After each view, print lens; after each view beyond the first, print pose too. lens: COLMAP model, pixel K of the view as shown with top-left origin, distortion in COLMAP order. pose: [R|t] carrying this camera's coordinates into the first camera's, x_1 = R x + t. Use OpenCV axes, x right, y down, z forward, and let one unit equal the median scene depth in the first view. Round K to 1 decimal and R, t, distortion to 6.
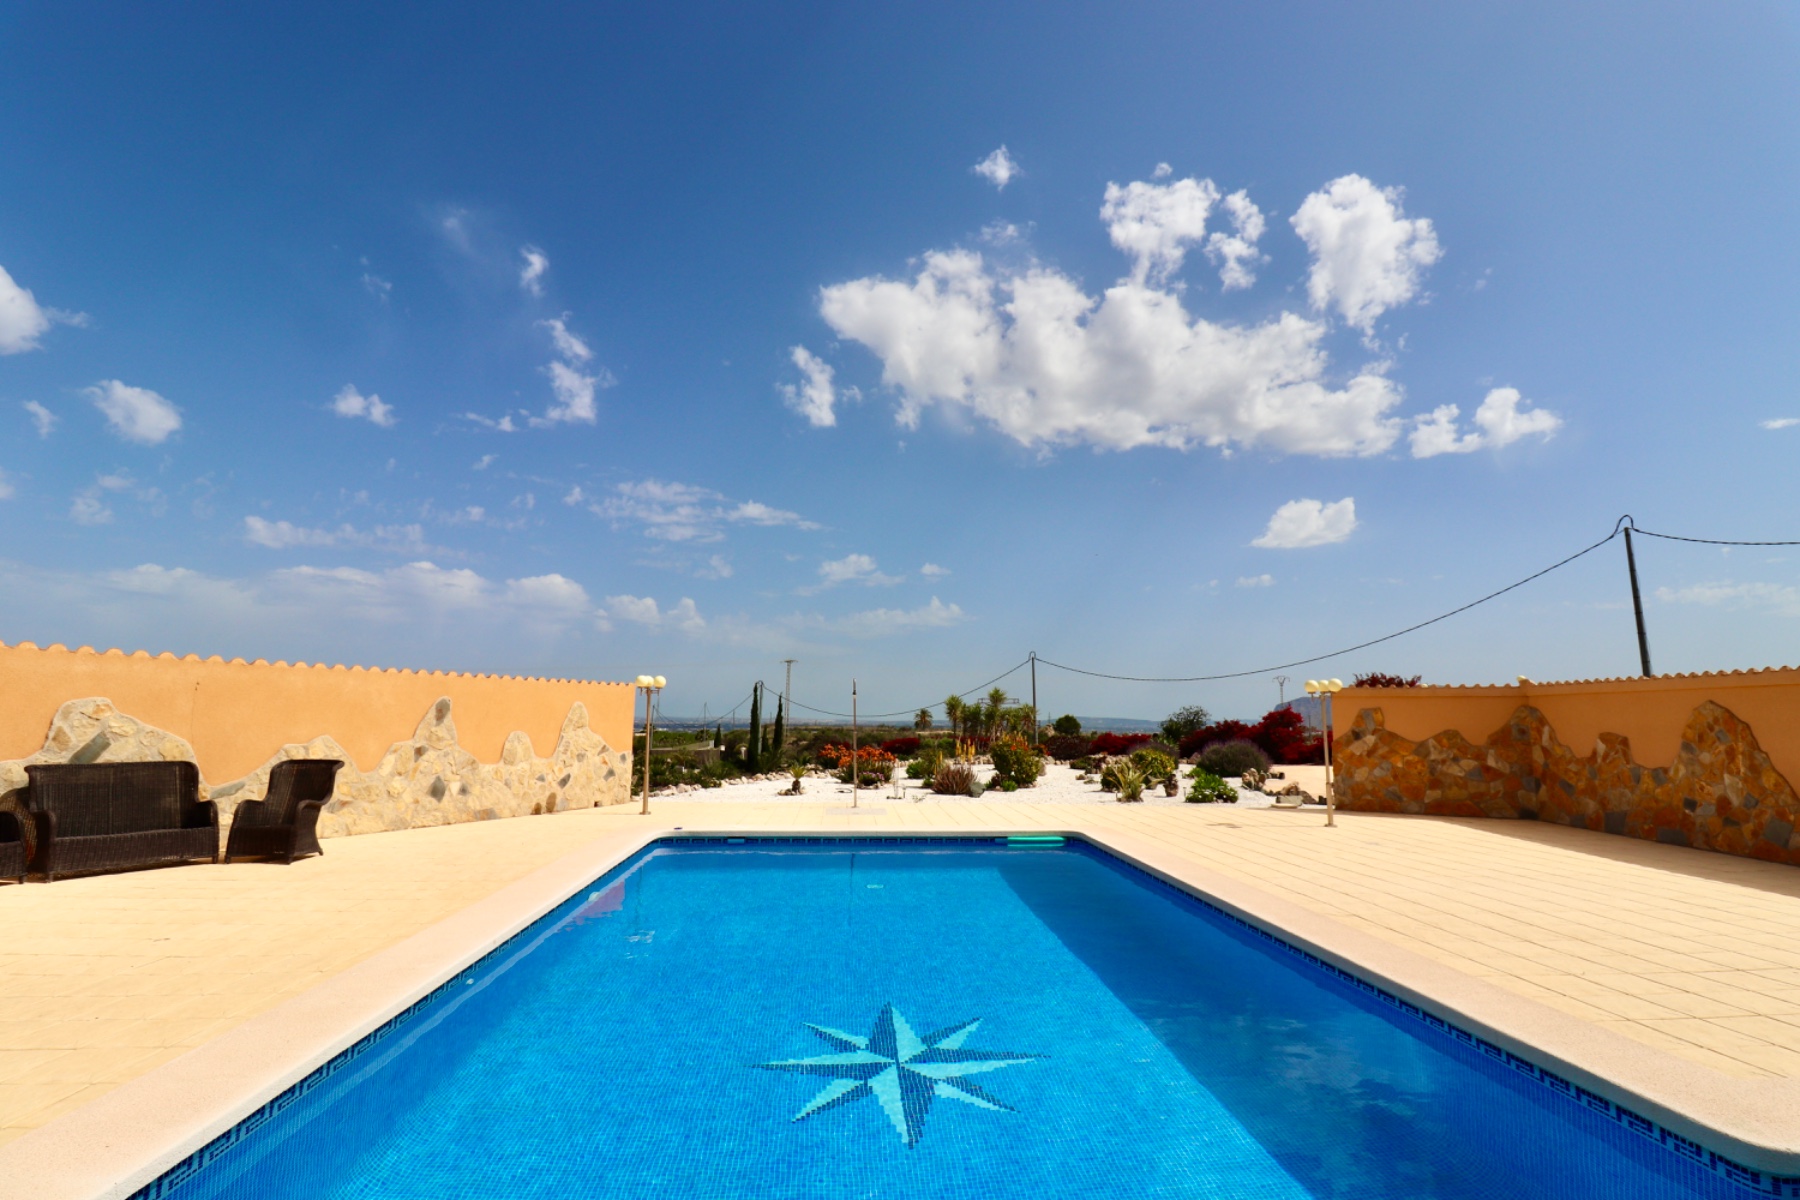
lens RADIAL K [[842.6, 0, 905.0], [0, 842.6, 601.0], [0, 0, 1]] dist [0.000712, -0.014276]
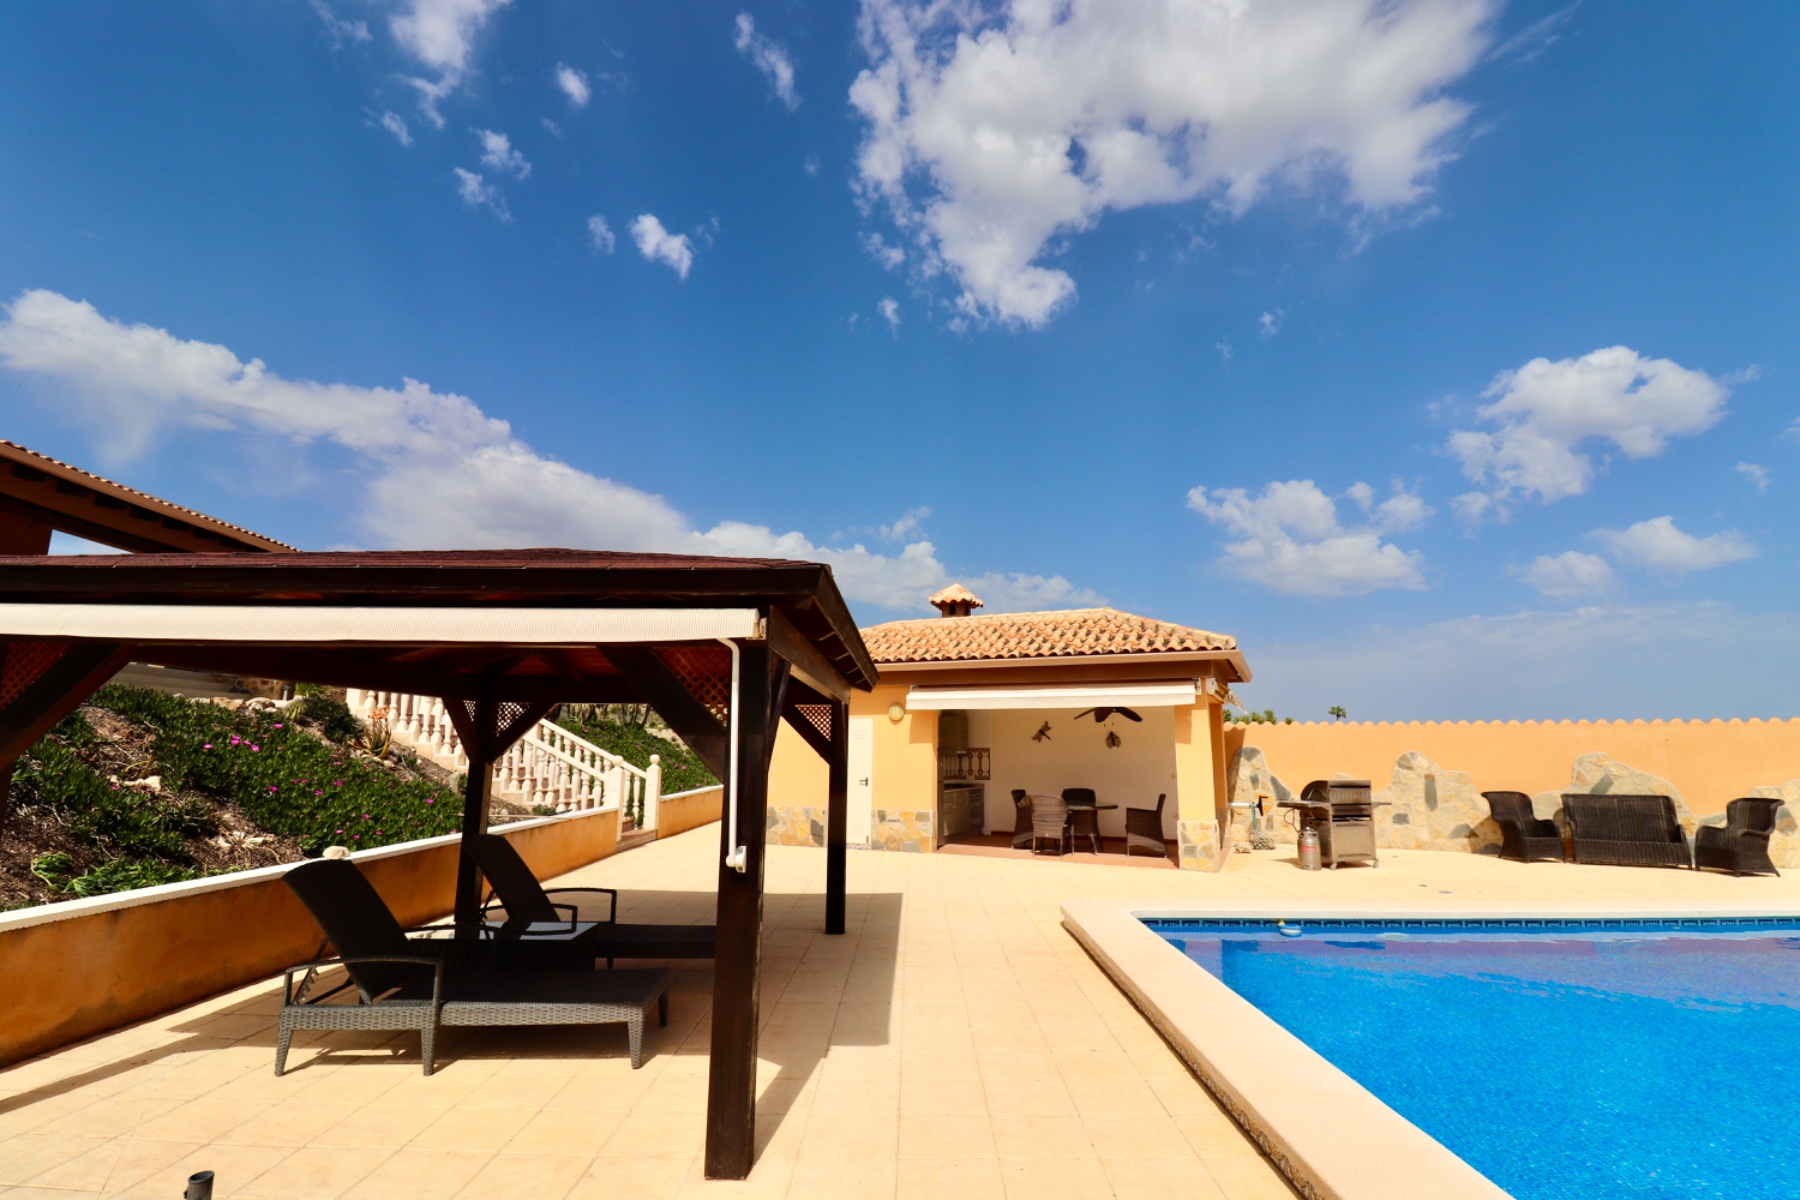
lens RADIAL K [[842.6, 0, 905.0], [0, 842.6, 601.0], [0, 0, 1]] dist [0.000712, -0.014276]
pose [[-0.089215, -0.188816, -0.977952, 0.663236], [0.131637, 0.971019, -0.199486, -0.015119], [0.987275, -0.146531, -0.061774, -0.127538]]
